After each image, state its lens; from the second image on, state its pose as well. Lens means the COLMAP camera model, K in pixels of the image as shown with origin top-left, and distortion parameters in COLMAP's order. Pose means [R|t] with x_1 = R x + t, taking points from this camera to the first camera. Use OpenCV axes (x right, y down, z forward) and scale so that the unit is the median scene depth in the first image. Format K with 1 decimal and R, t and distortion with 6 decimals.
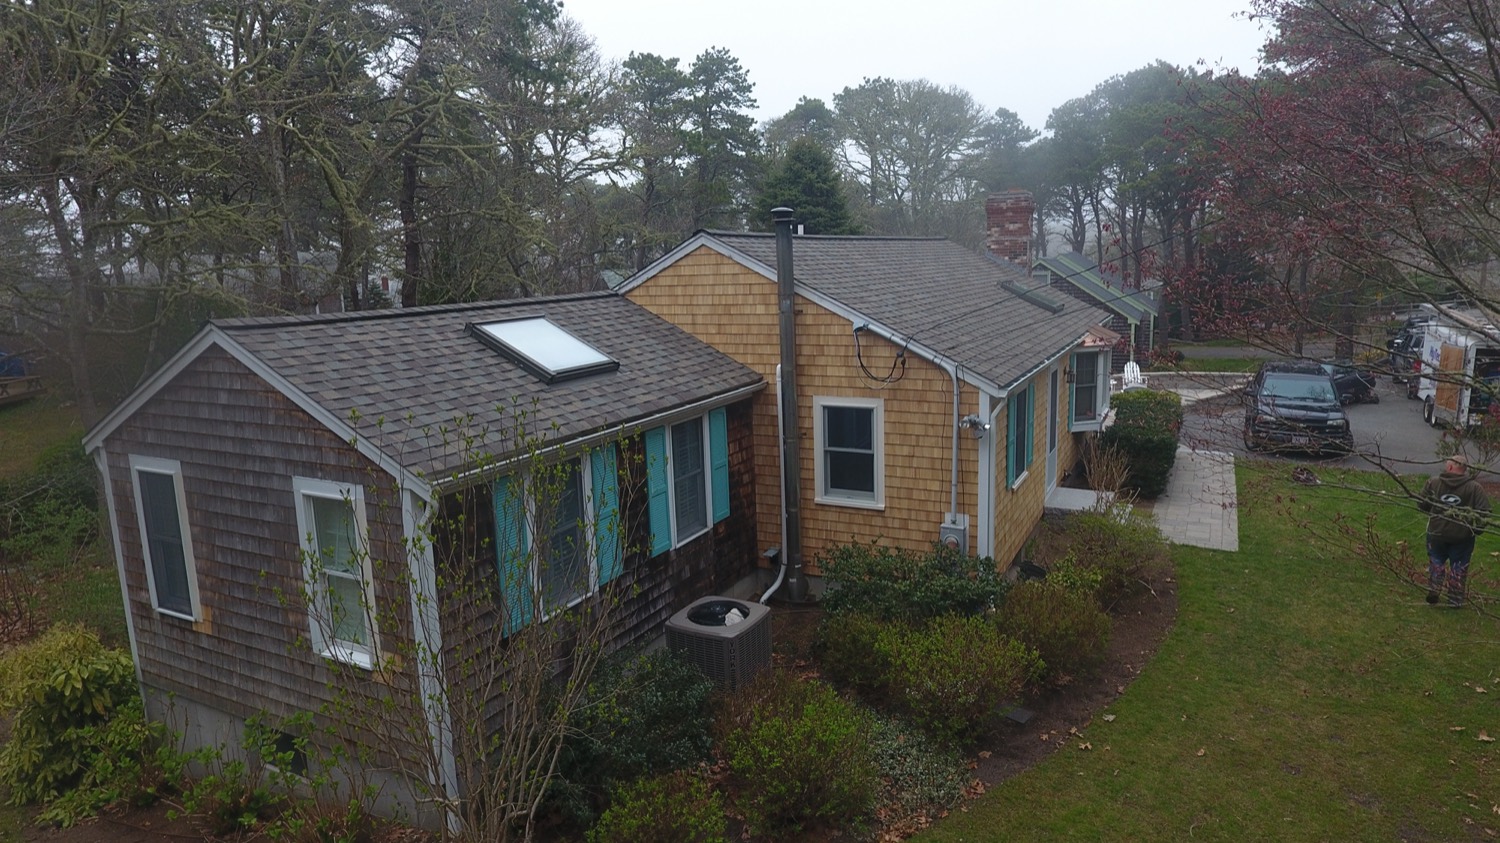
lens RADIAL K [[870.0, 0, 749.2], [0, 870.0, 418.7], [0, 0, 1]] dist [-0.000734, -0.000724]
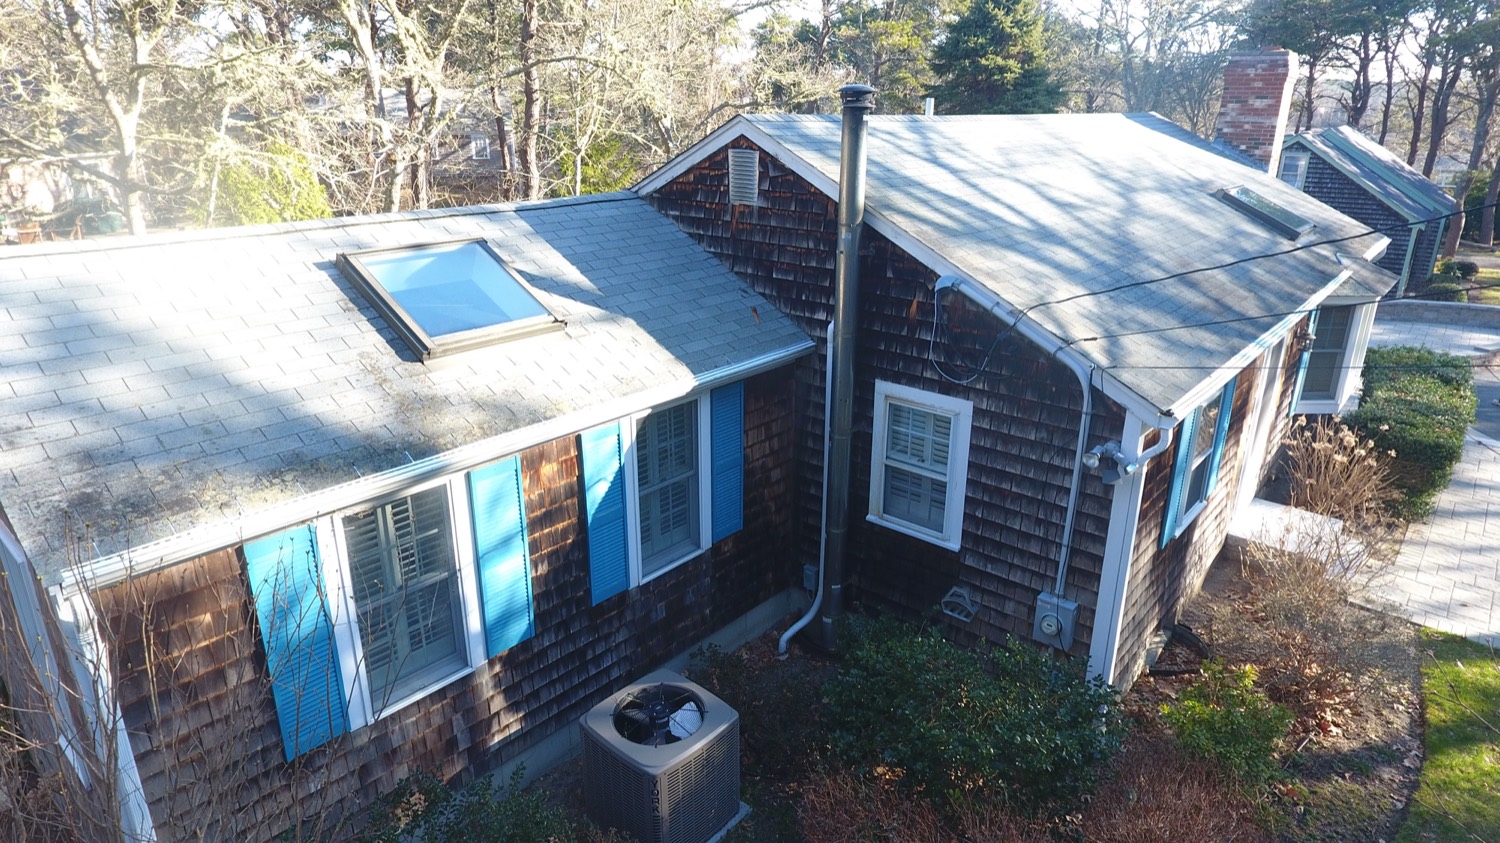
lens RADIAL K [[870.0, 0, 750.6], [0, 870.0, 418.5], [0, 0, 1]] dist [-0.000734, -0.000724]
pose [[0.973985, 0.110249, -0.197984, 0.113147], [-0.076091, 0.982060, 0.172538, -0.099641], [0.213454, -0.152985, 0.964900, 0.307247]]
